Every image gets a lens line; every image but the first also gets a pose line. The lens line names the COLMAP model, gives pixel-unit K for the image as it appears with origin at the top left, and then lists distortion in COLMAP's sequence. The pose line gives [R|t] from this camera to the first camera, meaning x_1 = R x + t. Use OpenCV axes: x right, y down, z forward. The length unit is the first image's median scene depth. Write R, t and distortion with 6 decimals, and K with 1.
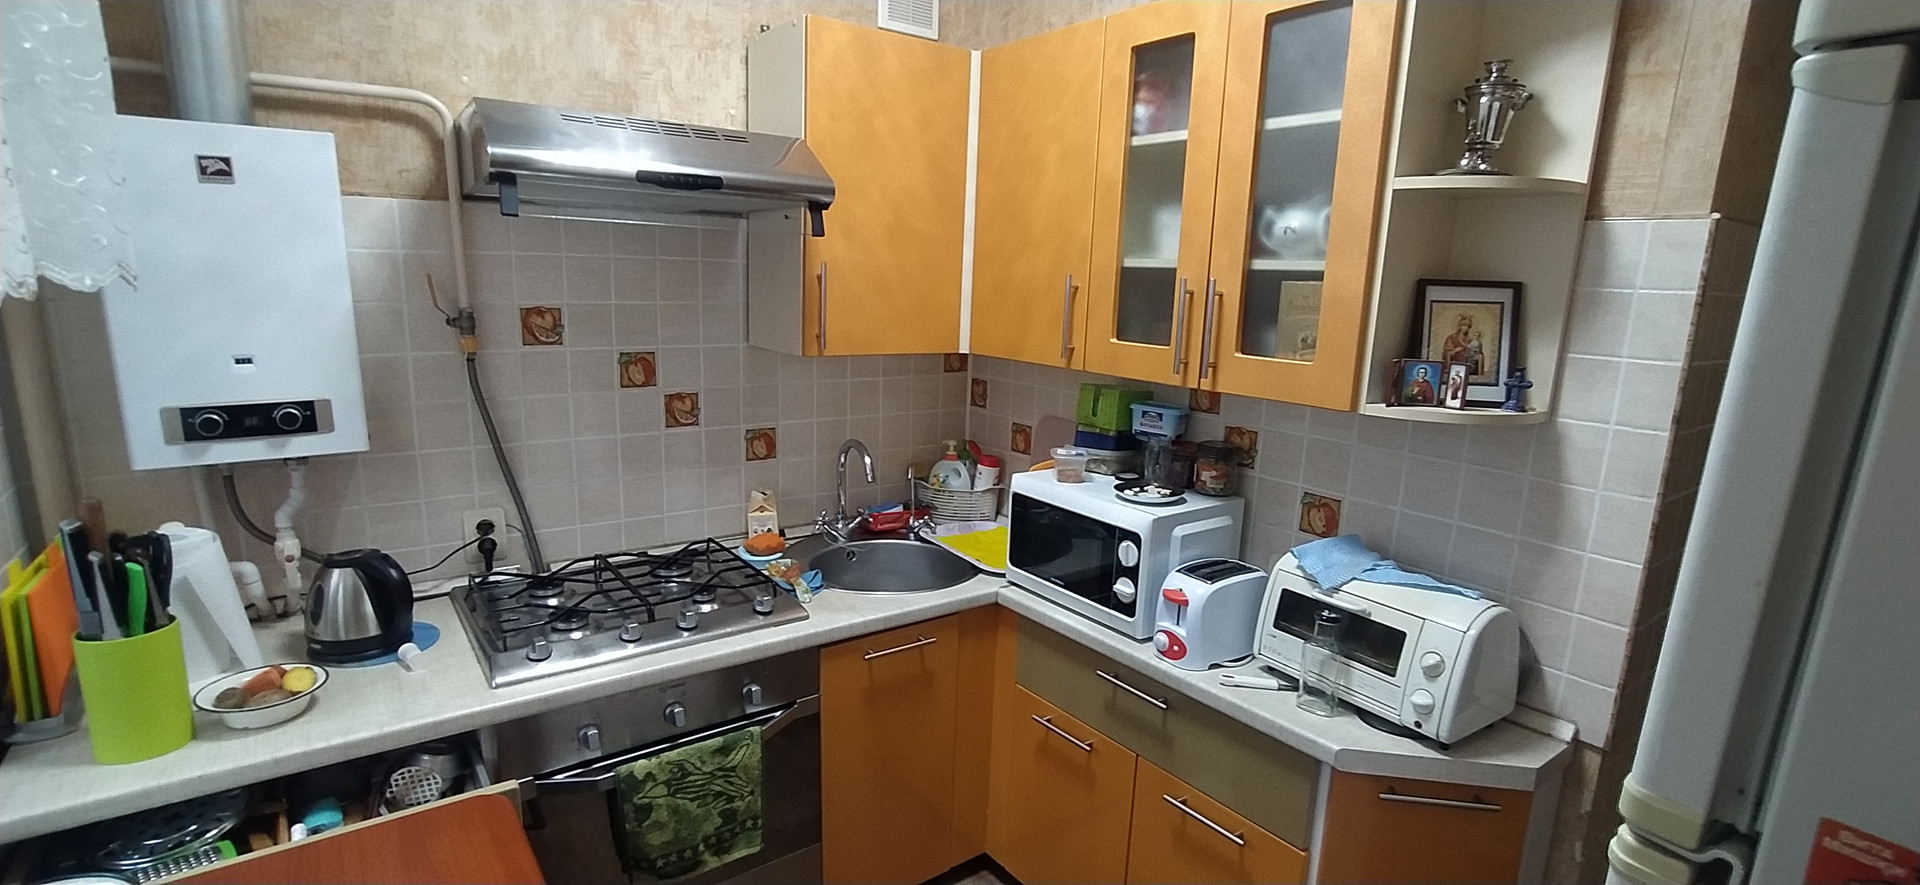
lens RADIAL K [[889.7, 0, 960.0], [0, 889.7, 442.5], [0, 0, 1]] dist [-0.027414, 0.021259]
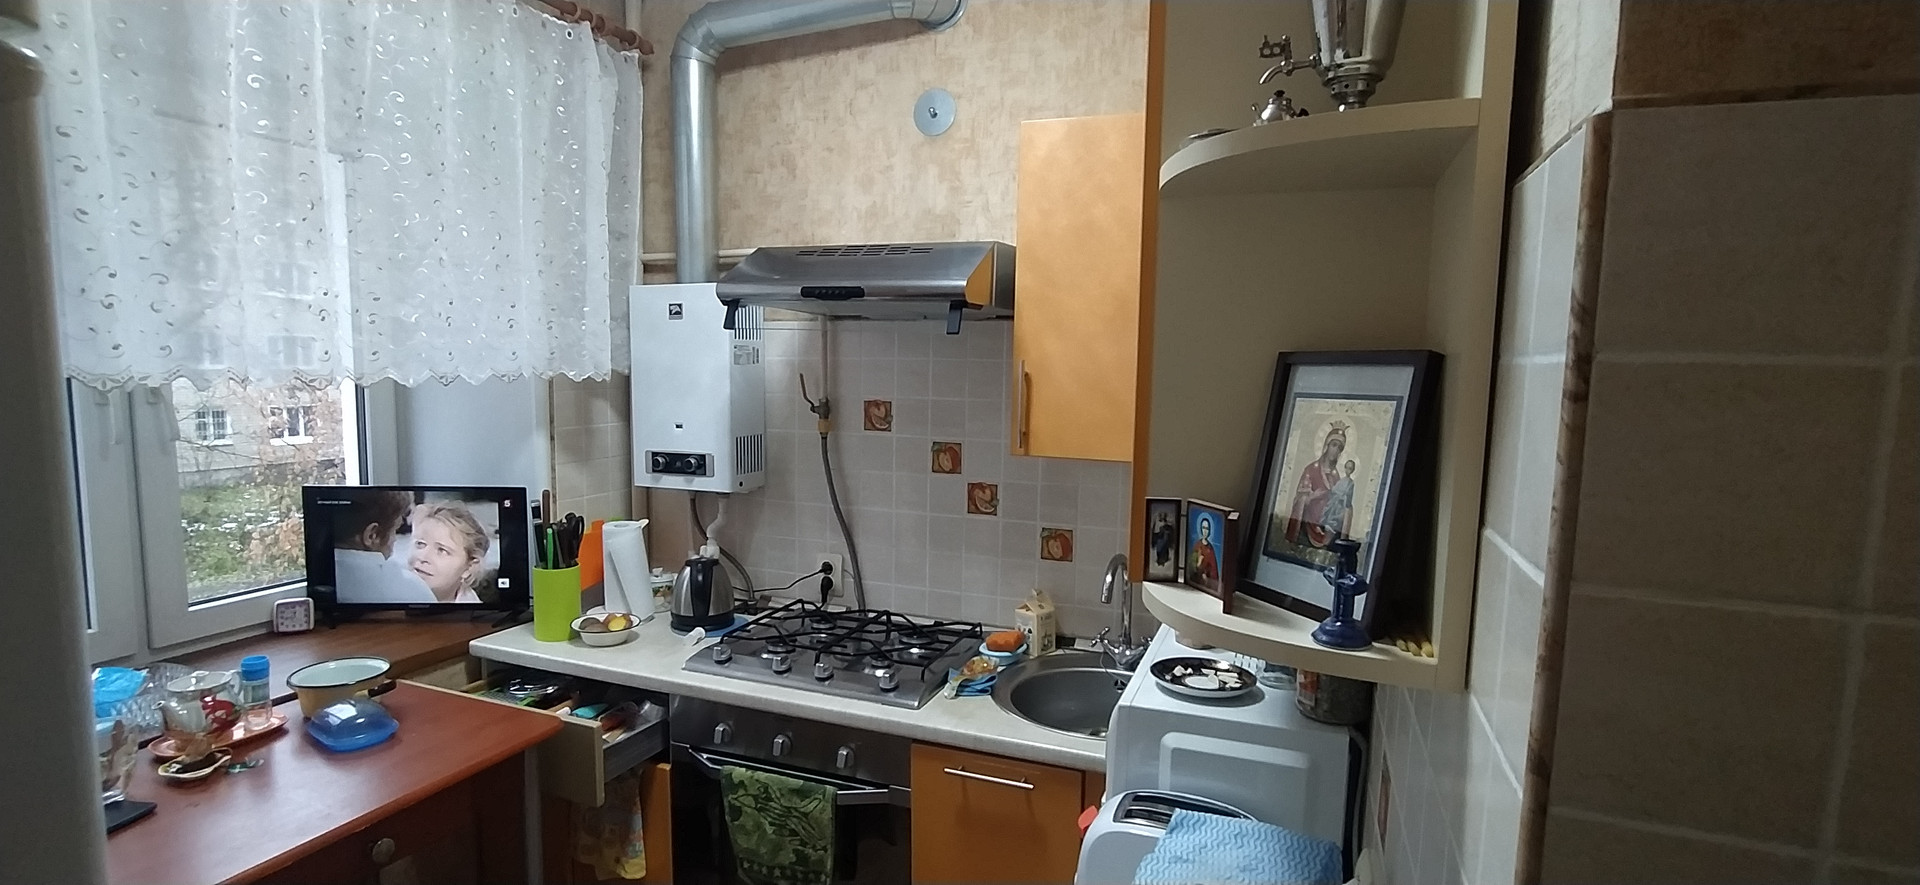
lens RADIAL K [[889.7, 0, 960.0], [0, 889.7, 442.5], [0, 0, 1]] dist [-0.027414, 0.021259]
pose [[0.540743, 0.052762, -0.839531, 0.668507], [-0.162458, 0.985792, -0.042686, -0.062456], [0.825351, 0.159471, 0.541632, 0.444456]]
